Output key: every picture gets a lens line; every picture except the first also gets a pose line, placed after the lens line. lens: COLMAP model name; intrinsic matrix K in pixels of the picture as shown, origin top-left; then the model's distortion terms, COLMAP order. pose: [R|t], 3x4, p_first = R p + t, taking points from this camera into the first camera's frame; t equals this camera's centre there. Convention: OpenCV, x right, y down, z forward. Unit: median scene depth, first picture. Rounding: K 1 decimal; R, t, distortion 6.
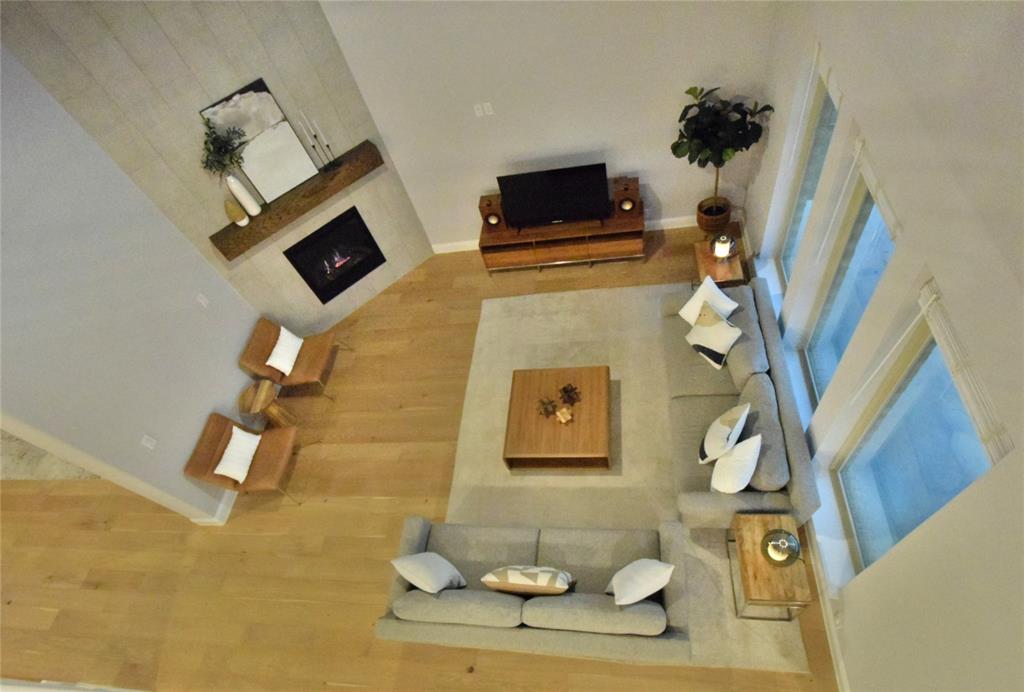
lens RADIAL K [[509.2, 0, 523.2], [0, 509.2, 375.5], [0, 0, 1]] dist [0.000181, 0.000443]
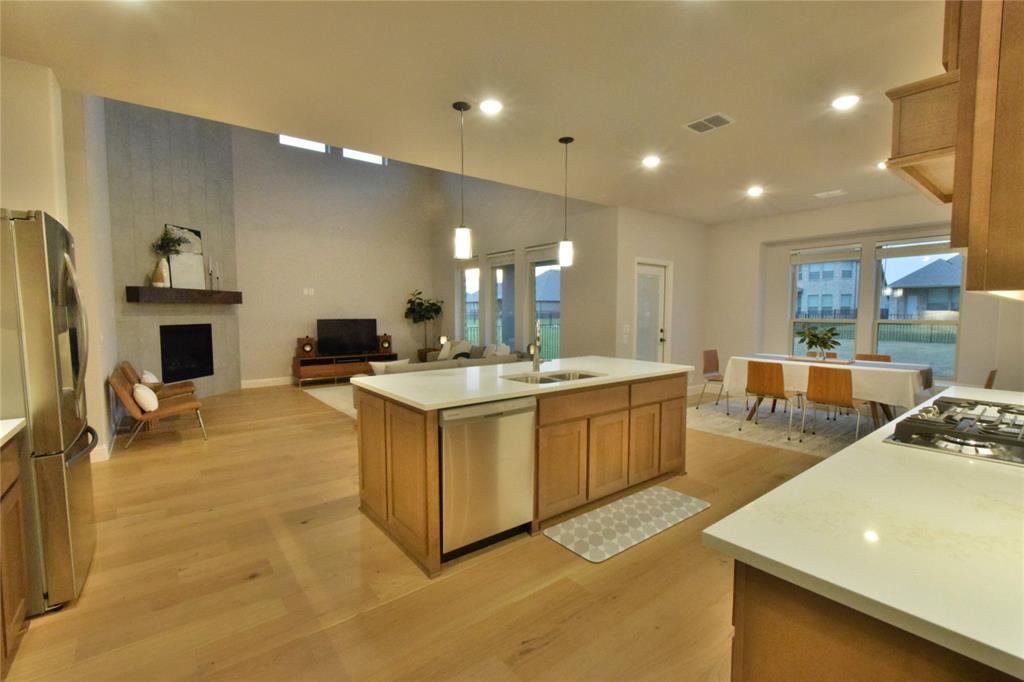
lens RADIAL K [[450.3, 0, 510.5], [0, 450.3, 345.3], [0, 0, 1]] dist [0.002917, -0.004081]
pose [[0.713324, 0.167386, 0.680551, -0.647530], [0.467767, 0.609397, -0.640179, 1.026417], [-0.521883, 0.774995, 0.356400, 0.154501]]
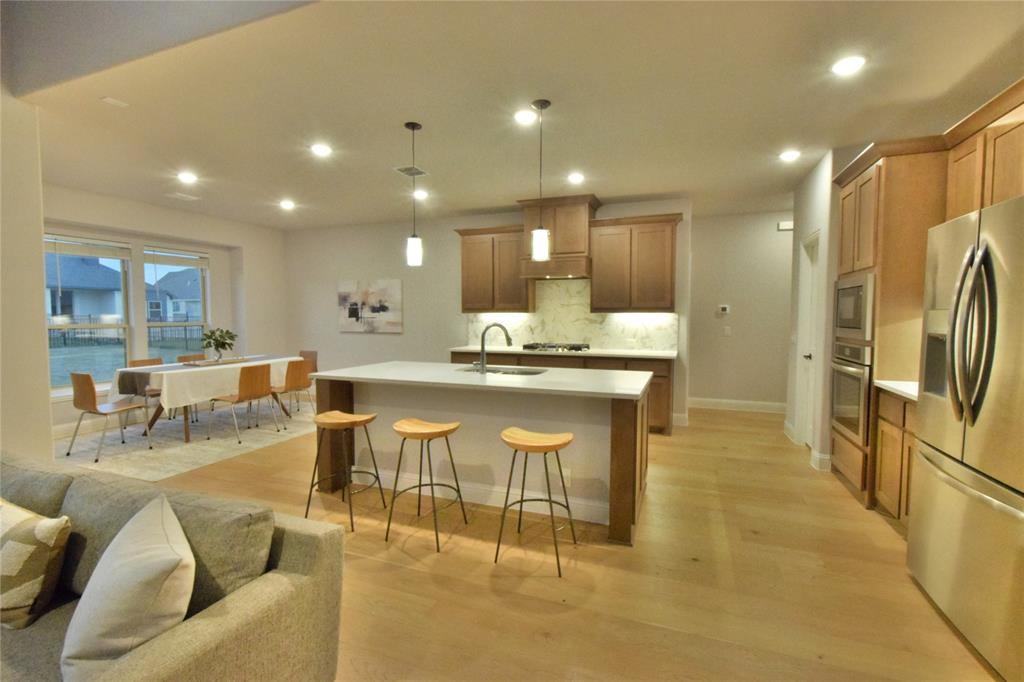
lens RADIAL K [[450.3, 0, 514.9], [0, 450.3, 337.9], [0, 0, 1]] dist [0.002917, -0.004081]
pose [[-0.941458, 0.205419, 0.267320, -0.404541], [0.336432, 0.521479, 0.784139, 0.099204], [0.021675, 0.828169, -0.560060, 0.736024]]
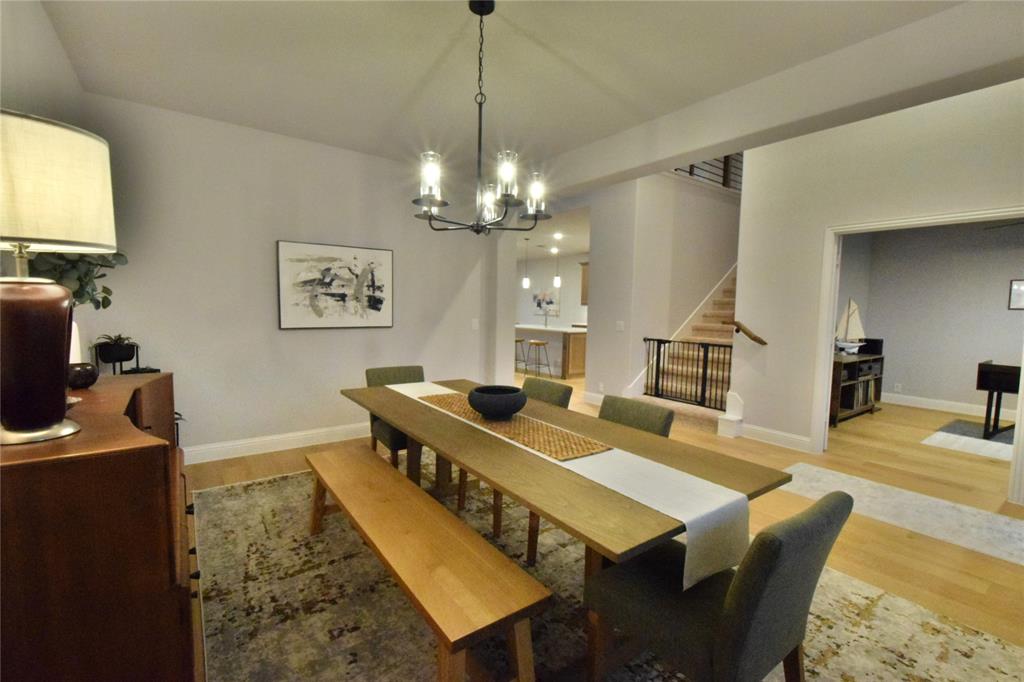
lens RADIAL K [[450.3, 0, 511.2], [0, 450.3, 342.8], [0, 0, 1]] dist [0.002917, -0.004081]
pose [[-0.646759, 0.146873, 0.748419, -1.490383], [0.691161, 0.527781, 0.493704, -0.365929], [-0.322490, 0.836585, -0.442860, 1.346093]]
